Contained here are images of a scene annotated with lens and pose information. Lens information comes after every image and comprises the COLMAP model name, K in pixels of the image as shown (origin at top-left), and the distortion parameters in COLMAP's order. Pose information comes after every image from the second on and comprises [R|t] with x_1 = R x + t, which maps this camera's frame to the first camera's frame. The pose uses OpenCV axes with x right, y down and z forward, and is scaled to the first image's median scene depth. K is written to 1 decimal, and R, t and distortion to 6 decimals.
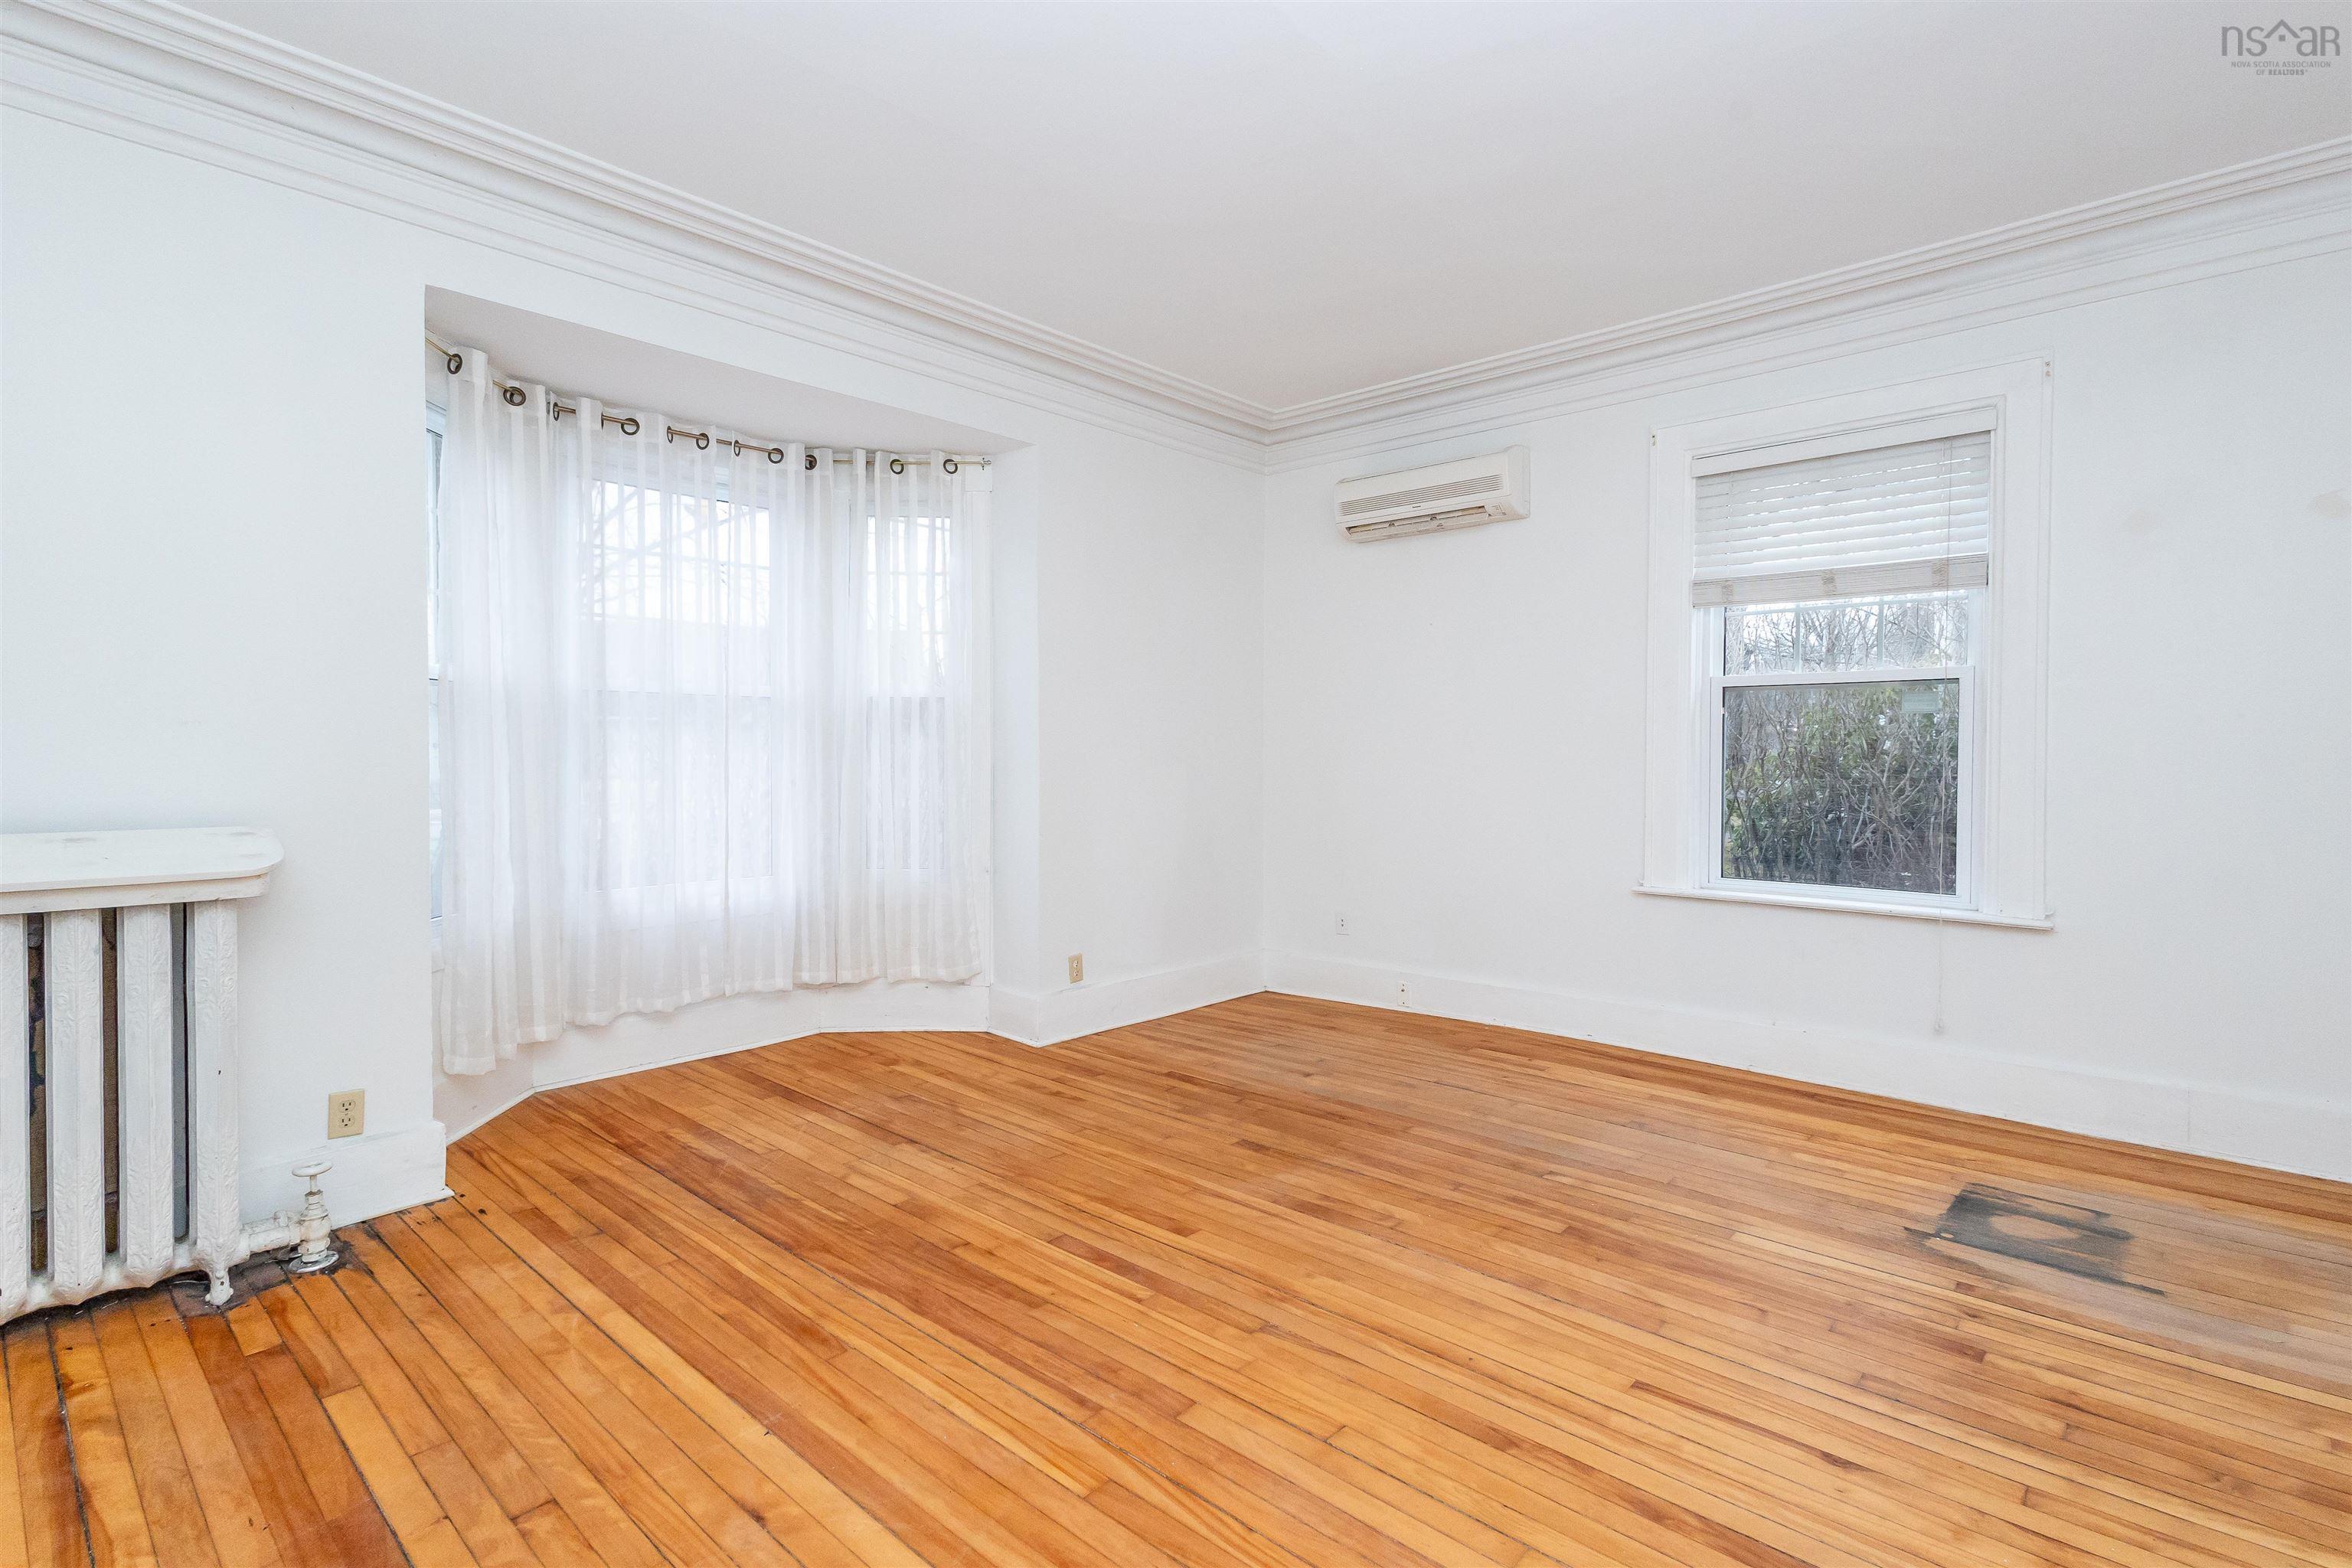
lens RADIAL K [[1096.9, 0, 1156.2], [0, 1096.9, 779.9], [0, 0, 1]] dist [0.000846, -0.000637]
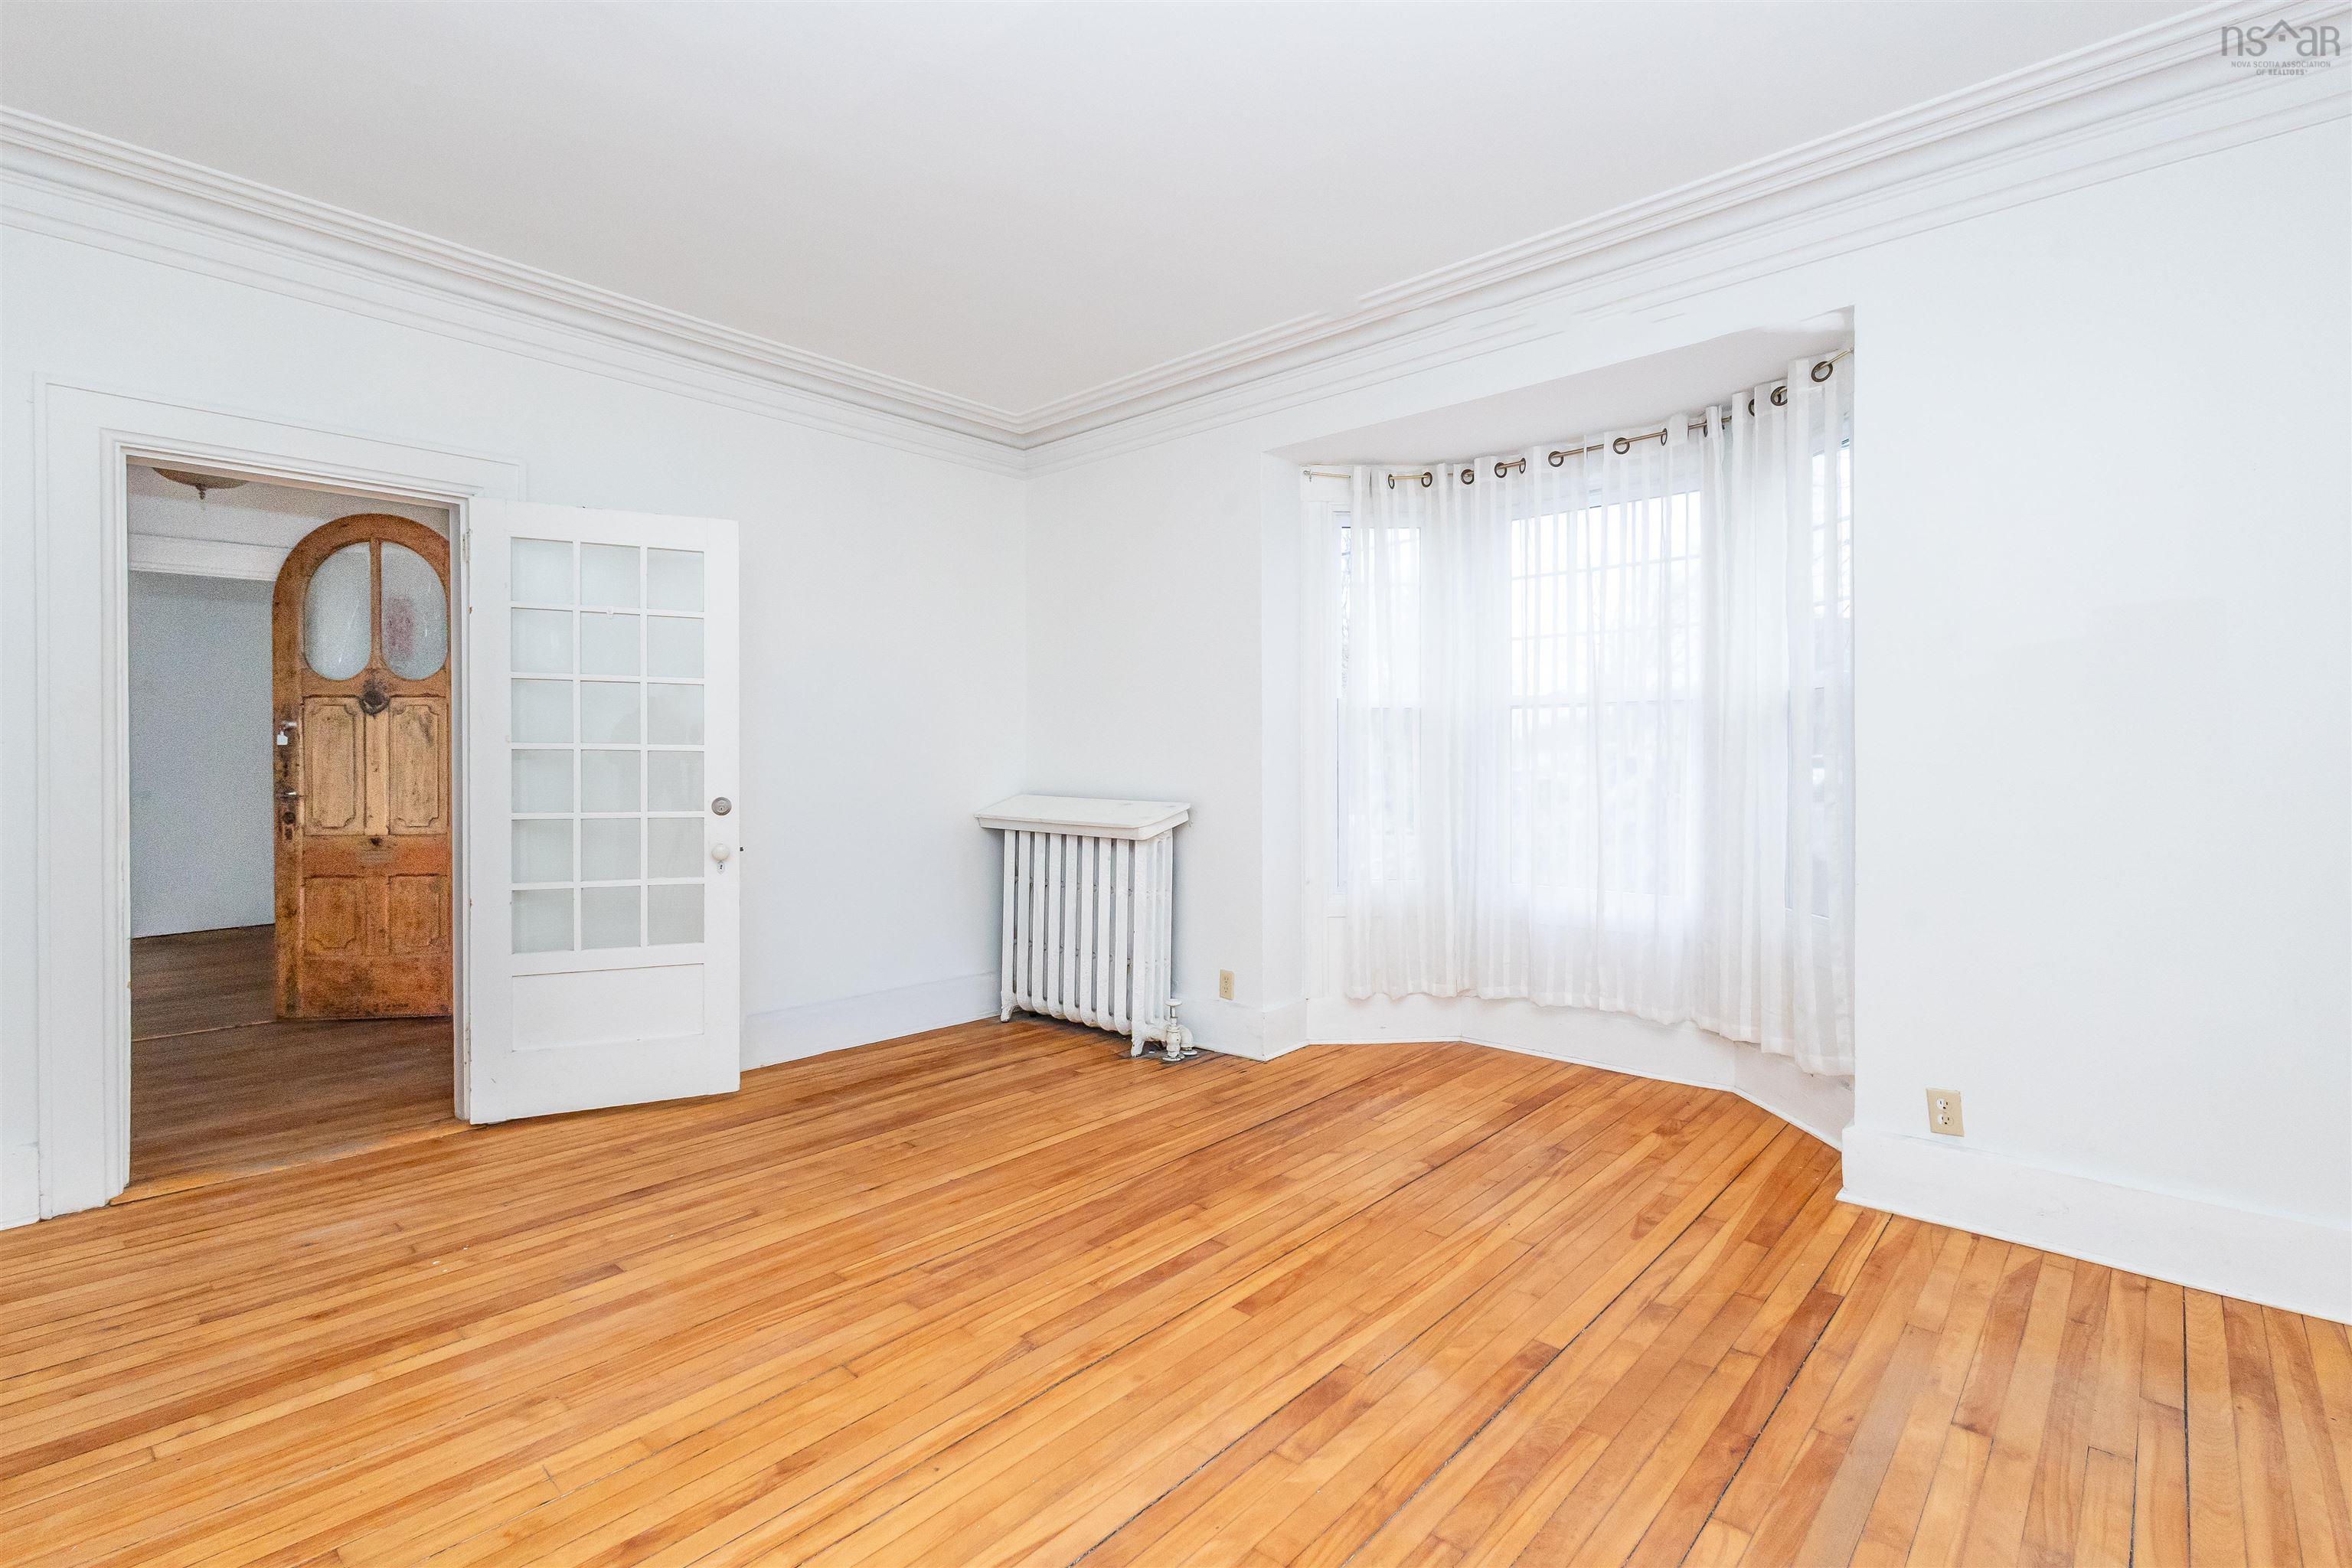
lens RADIAL K [[1096.9, 0, 1155.8], [0, 1096.9, 767.4], [0, 0, 1]] dist [0.000846, -0.000637]
pose [[0.005460, 0.008394, -0.999950, 0.777055], [-0.028881, 0.999549, 0.008233, -0.021476], [0.999568, 0.028834, 0.005700, 0.786365]]
